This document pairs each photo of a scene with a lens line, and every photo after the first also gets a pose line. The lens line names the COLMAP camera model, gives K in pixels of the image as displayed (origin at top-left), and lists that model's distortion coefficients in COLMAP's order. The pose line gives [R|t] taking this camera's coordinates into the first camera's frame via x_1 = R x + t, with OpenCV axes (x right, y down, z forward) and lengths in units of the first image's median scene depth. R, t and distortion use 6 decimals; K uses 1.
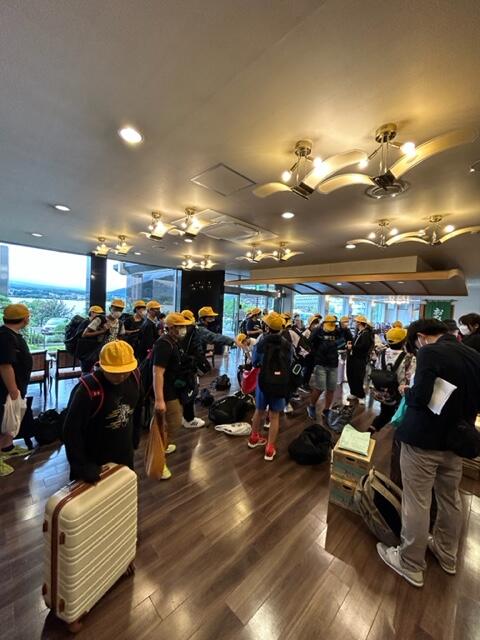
lens RADIAL K [[267.1, 0, 237.6], [0, 267.1, 307.7], [0, 0, 1]] dist [-0.001815, 0.000129]
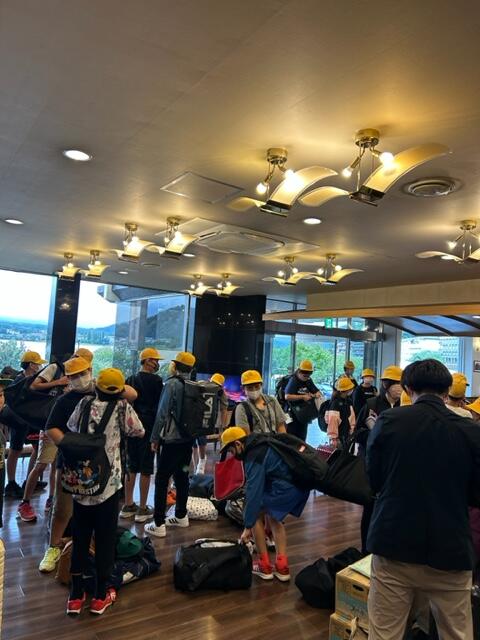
lens RADIAL K [[480.9, 0, 240.0], [0, 480.9, 320.0], [0, 0, 1]] dist [0.058890, -0.002608]
pose [[0.985909, 0.003086, -0.167254, 0.143058], [-0.016469, 0.996763, -0.078689, 0.008537], [0.166470, 0.080334, 0.982769, -0.164383]]
